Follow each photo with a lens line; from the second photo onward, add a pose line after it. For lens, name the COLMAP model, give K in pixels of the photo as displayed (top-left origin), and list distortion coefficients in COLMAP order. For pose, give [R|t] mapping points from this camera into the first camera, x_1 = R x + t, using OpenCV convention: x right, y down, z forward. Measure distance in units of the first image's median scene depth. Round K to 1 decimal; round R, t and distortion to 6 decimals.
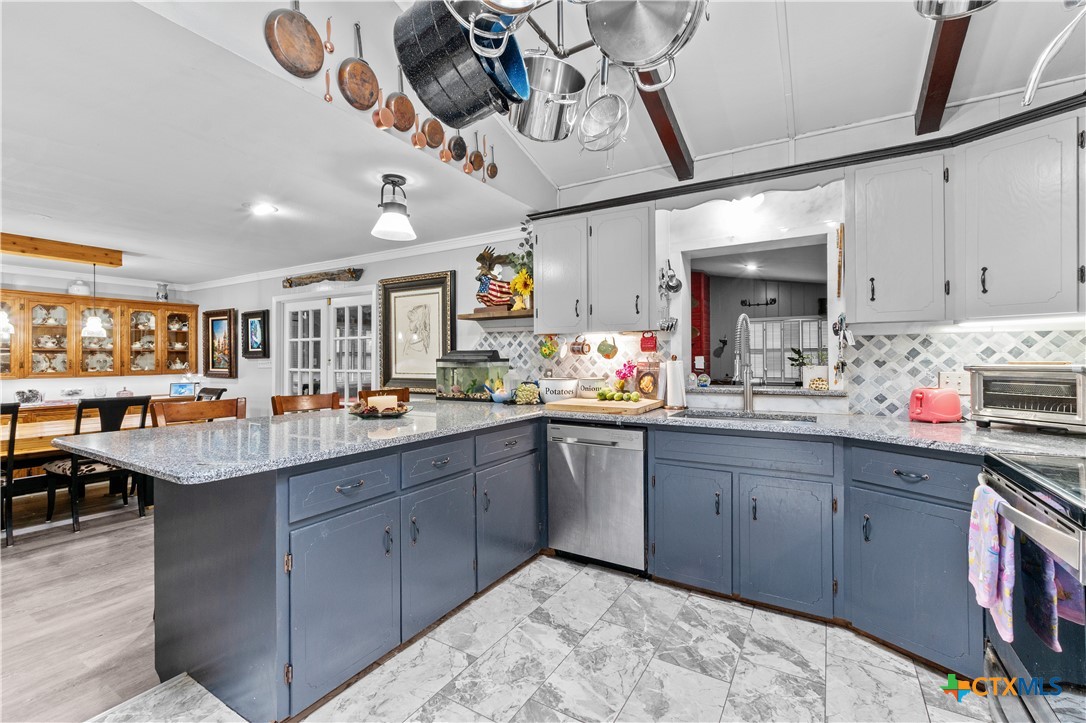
lens RADIAL K [[471.6, 0, 543.0], [0, 471.6, 356.8], [0, 0, 1]] dist [0.006496, -0.001823]
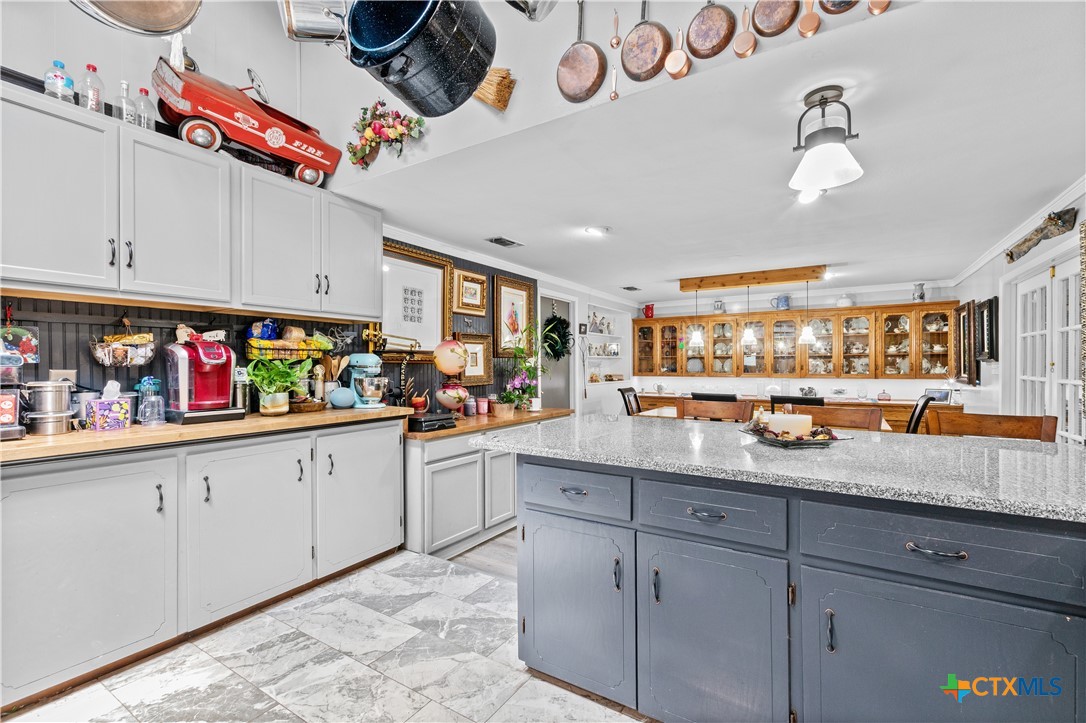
lens RADIAL K [[471.6, 0, 546.8], [0, 471.6, 367.8], [0, 0, 1]] dist [0.006496, -0.001823]
pose [[-0.020473, 0.007564, -0.999762, 0.374243], [0.009094, 0.999931, 0.007379, 0.003604], [0.999749, -0.008940, -0.020541, 0.624279]]
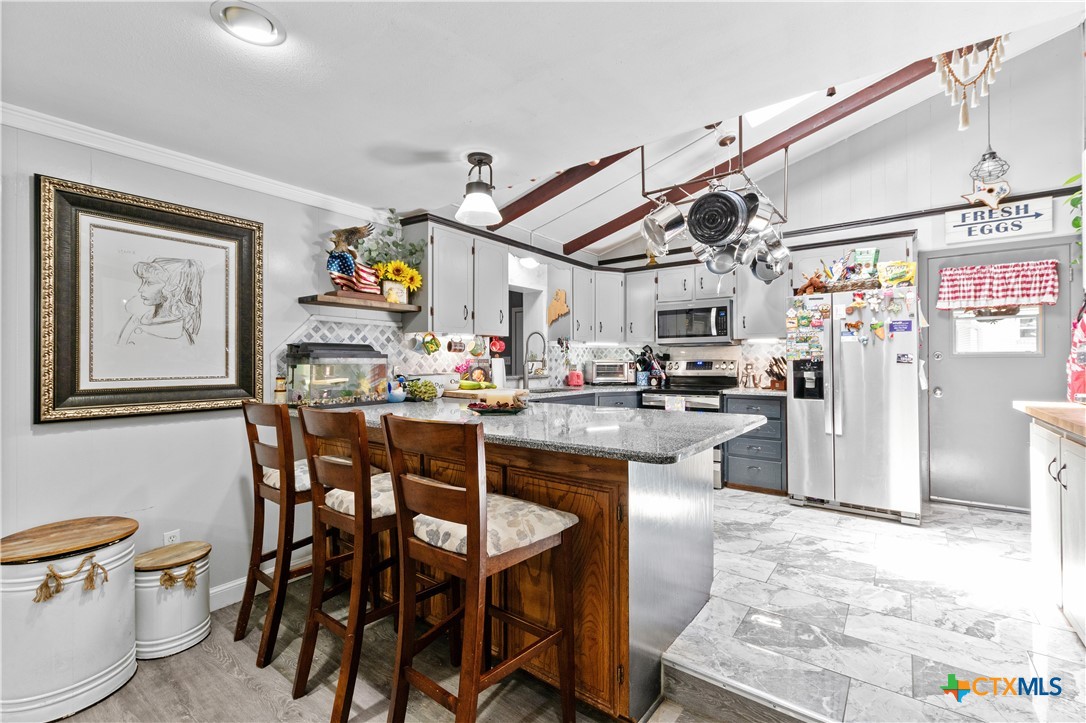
lens RADIAL K [[471.6, 0, 544.8], [0, 471.6, 356.8], [0, 0, 1]] dist [0.006496, -0.001823]
pose [[0.103270, 0.013912, 0.994556, -1.233106], [-0.002296, 0.999903, -0.013748, 0.025707], [-0.994651, -0.000863, 0.103292, 0.788583]]
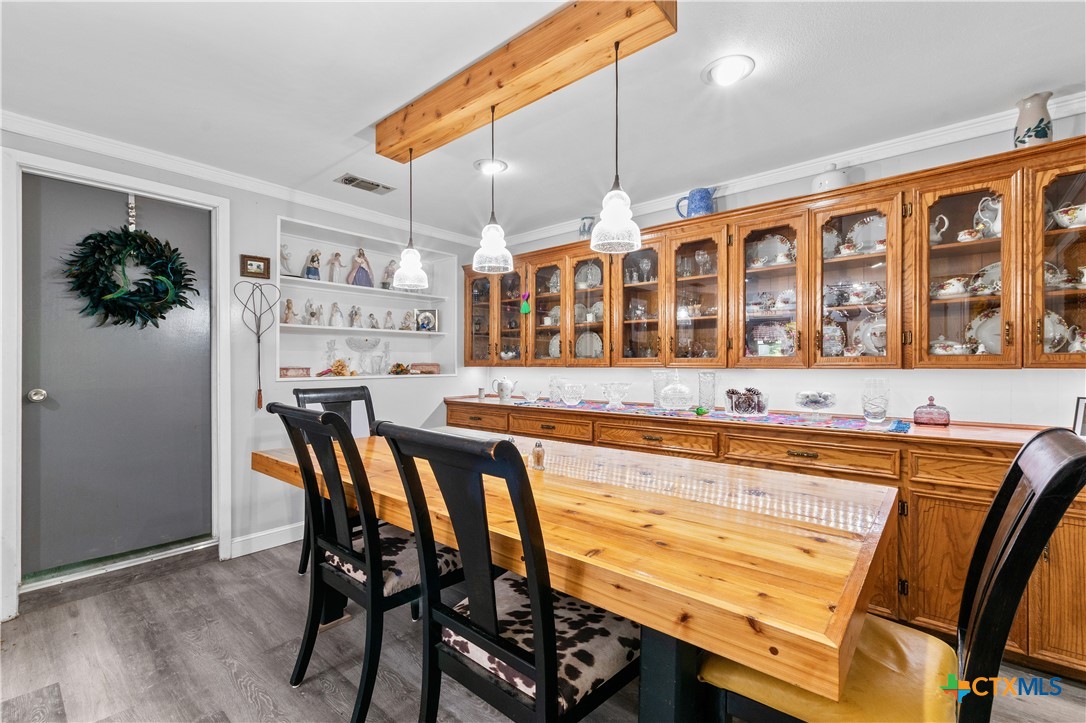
lens RADIAL K [[471.6, 0, 544.0], [0, 471.6, 365.3], [0, 0, 1]] dist [0.006496, -0.001823]
pose [[-0.158676, 0.011394, -0.987265, -0.958544], [0.012476, 0.999877, 0.009535, 0.065679], [0.987252, -0.010804, -0.158798, 1.634829]]
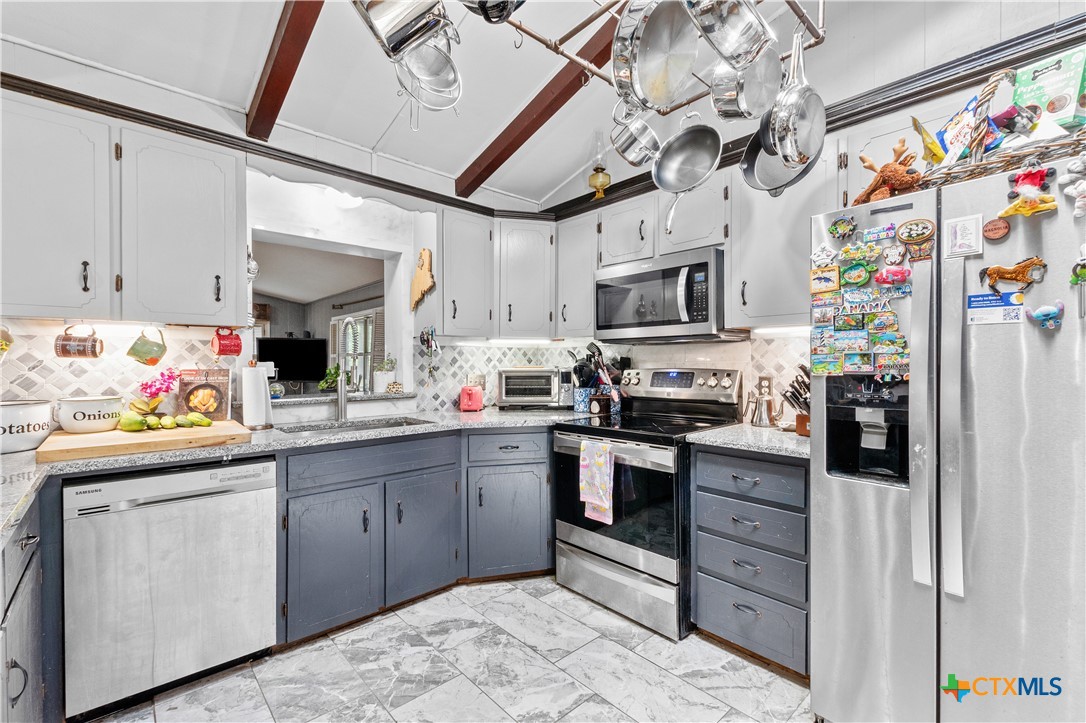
lens RADIAL K [[471.6, 0, 545.0], [0, 471.6, 367.5], [0, 0, 1]] dist [0.006496, -0.001823]
pose [[0.281404, -0.006122, 0.959570, -0.370233], [-0.002209, 0.999973, 0.007027, 0.001928], [-0.959587, -0.004097, 0.281383, 0.354312]]
